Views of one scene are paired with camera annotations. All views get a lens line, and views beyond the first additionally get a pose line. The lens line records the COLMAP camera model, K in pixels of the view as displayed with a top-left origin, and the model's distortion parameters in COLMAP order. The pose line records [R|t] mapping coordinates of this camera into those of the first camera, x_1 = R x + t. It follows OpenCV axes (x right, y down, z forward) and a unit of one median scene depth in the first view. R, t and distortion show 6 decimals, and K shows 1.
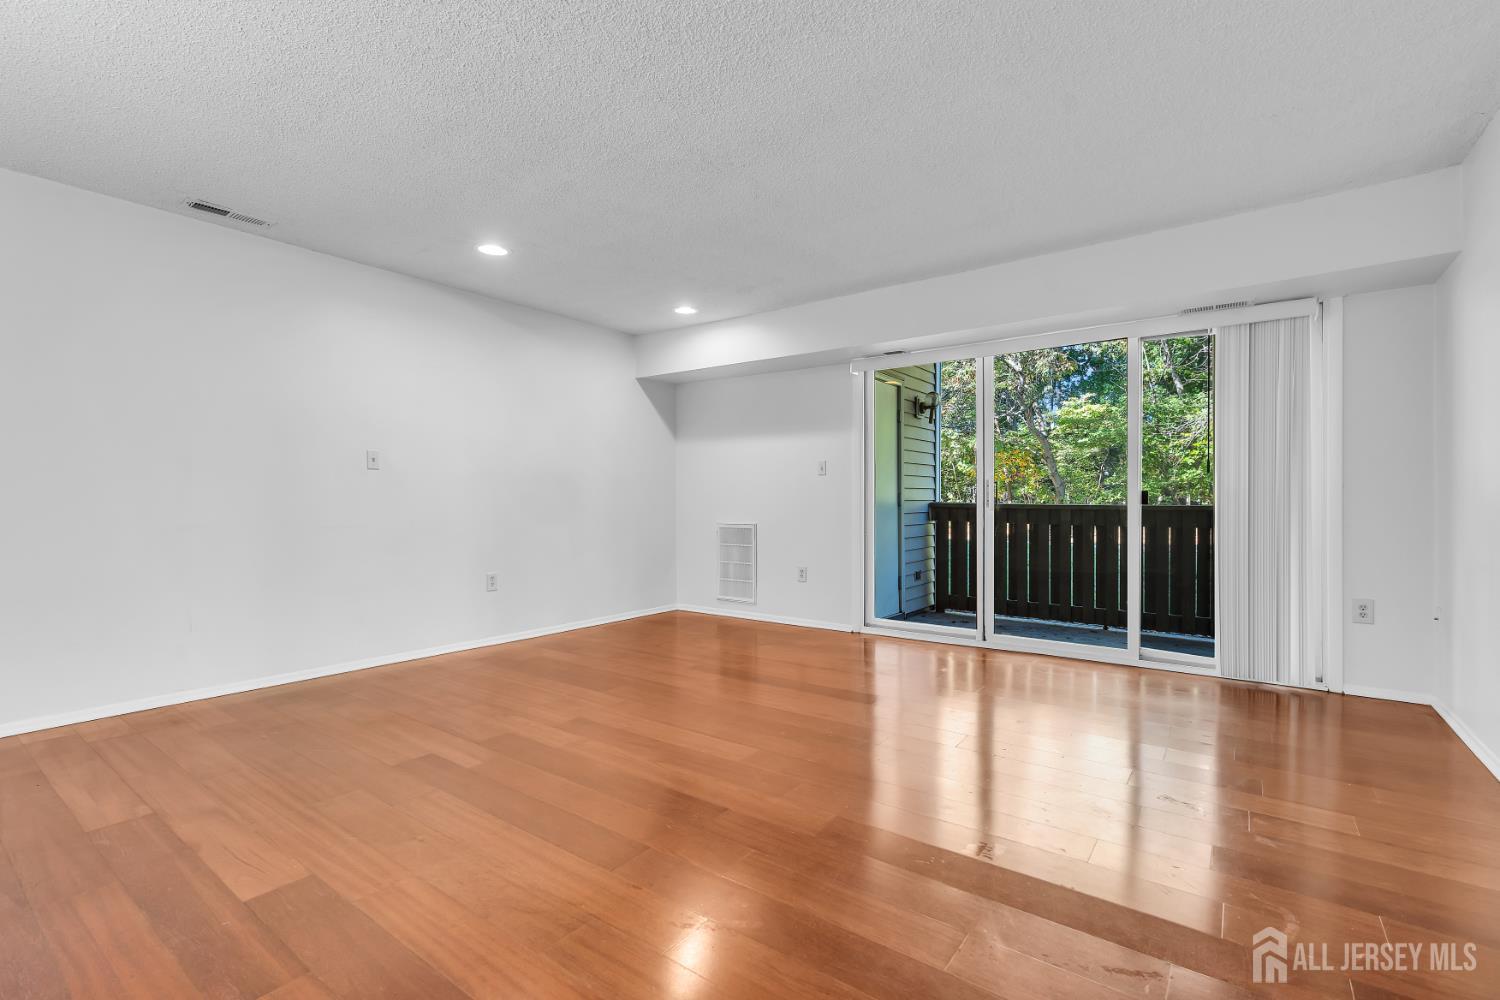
lens RADIAL K [[676.4, 0, 750.0], [0, 676.4, 500.0], [0, 0, 1]] dist [-0.011095, 0.004073]
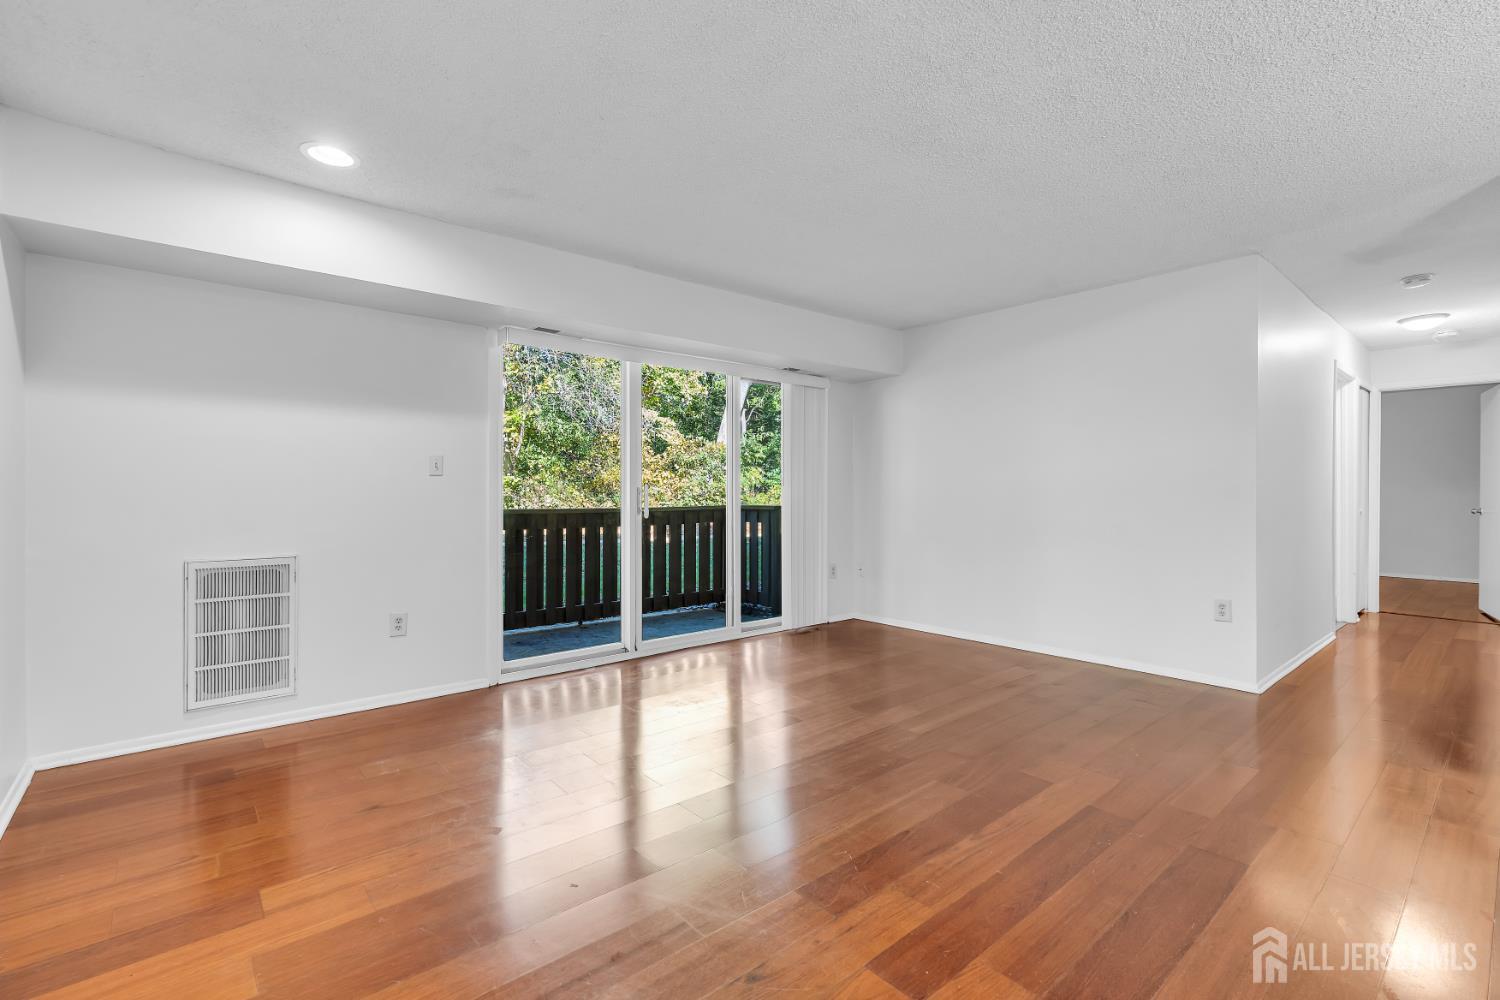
lens RADIAL K [[672.3, 0, 752.3], [0, 672.3, 496.0], [0, 0, 1]] dist [-0.003665, -0.000206]
pose [[0.224165, -0.004500, 0.974541, -0.524280], [-0.001004, 0.999988, 0.004848, -0.020948], [-0.974551, -0.002065, 0.224158, 0.564809]]
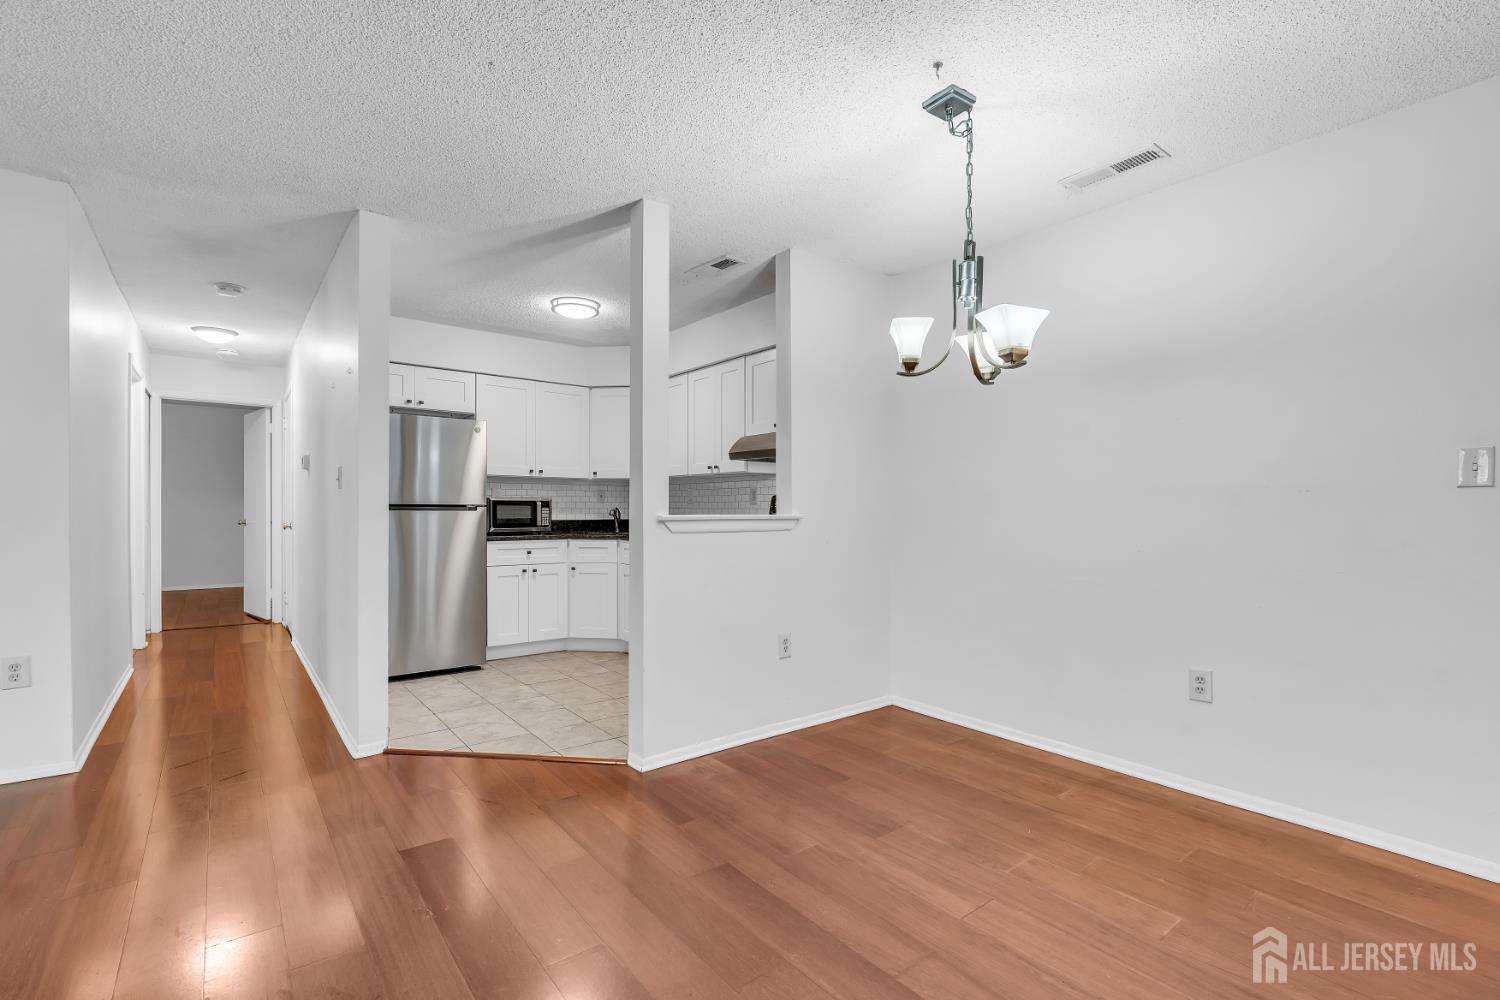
lens RADIAL K [[674.1, 0, 752.0], [0, 674.1, 517.4], [0, 0, 1]] dist [-0.008886, 0.001505]
pose [[-0.965120, -0.007767, 0.261693, -0.361678], [-0.004486, 0.999904, 0.013135, -0.020983], [-0.261770, 0.011503, -0.965062, 0.572854]]
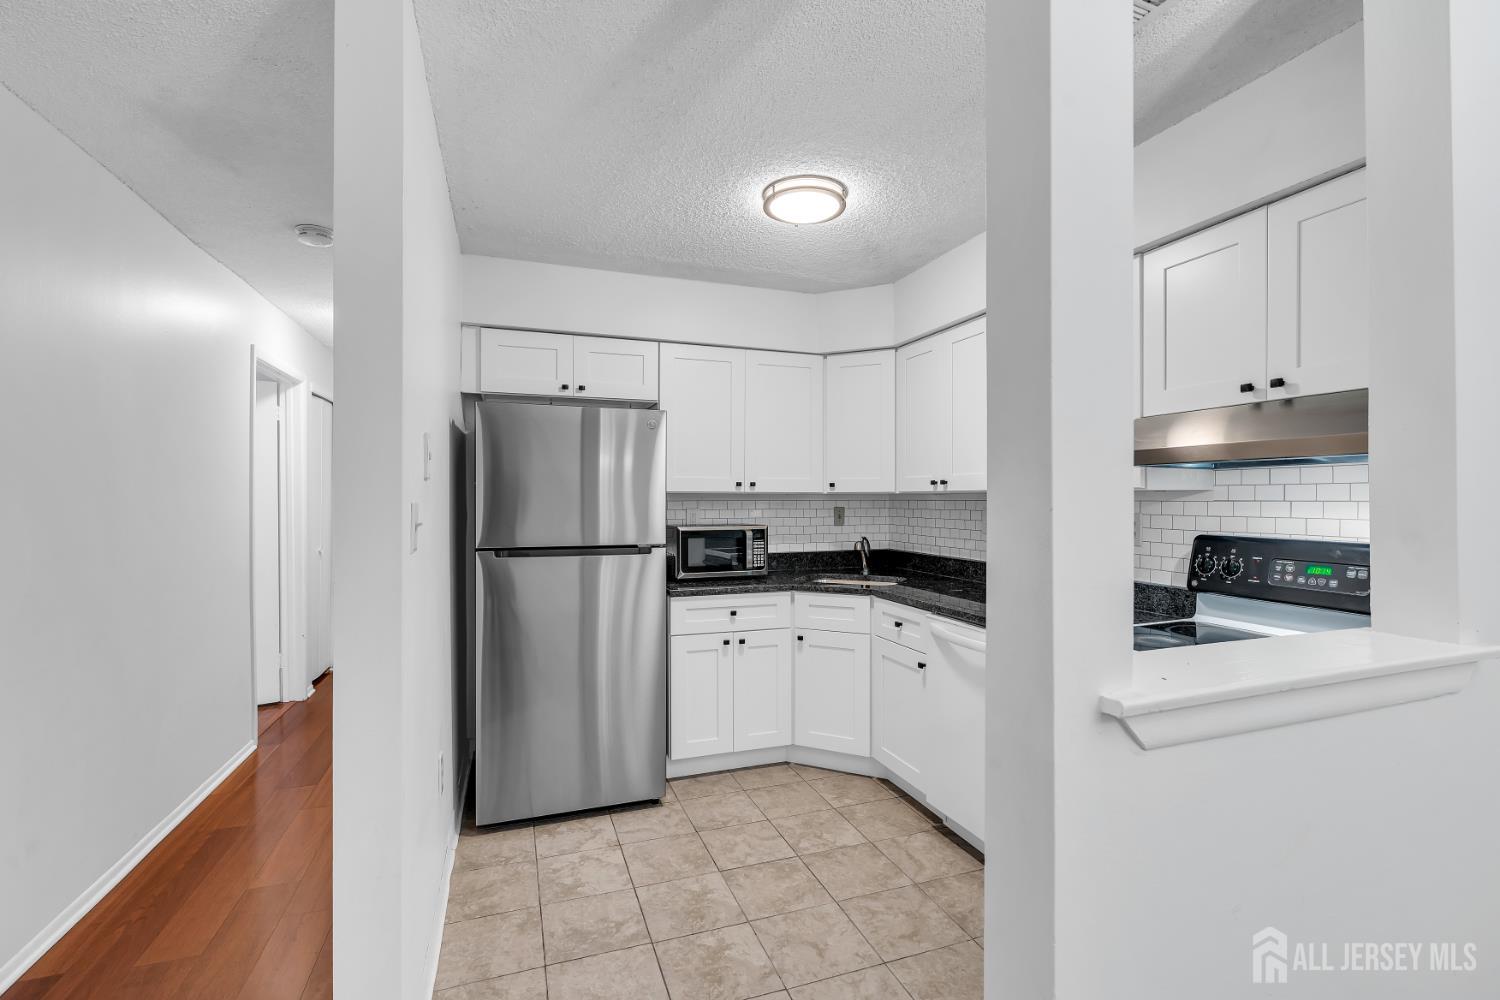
lens RADIAL K [[669.9, 0, 750.4], [0, 669.9, 502.6], [0, 0, 1]] dist [-0.013658, 0.005559]
pose [[-0.829286, -0.002707, 0.558818, -0.151138], [-0.000146, 0.999989, 0.004628, -0.062467], [-0.558824, 0.003756, -0.829278, 0.215694]]
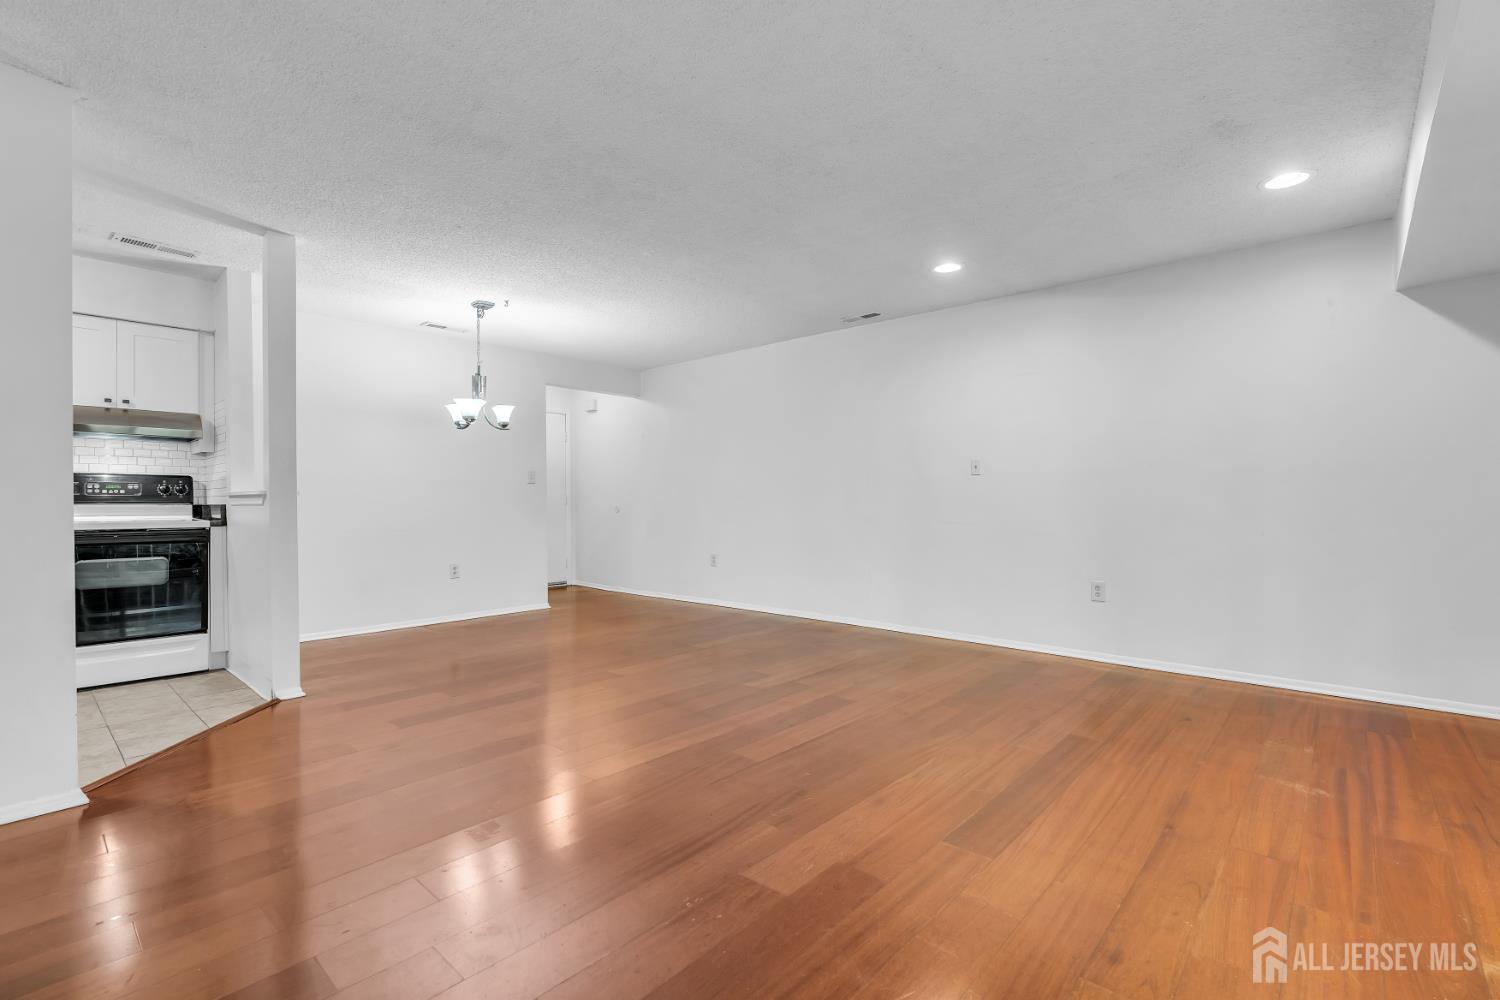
lens RADIAL K [[669.9, 0, 750.4], [0, 669.9, 502.6], [0, 0, 1]] dist [-0.013658, 0.005559]
pose [[-0.094175, 0.003941, -0.995548, 0.530329], [0.002670, 0.999990, 0.003706, -0.004311], [0.995552, -0.002309, -0.094184, 0.586097]]
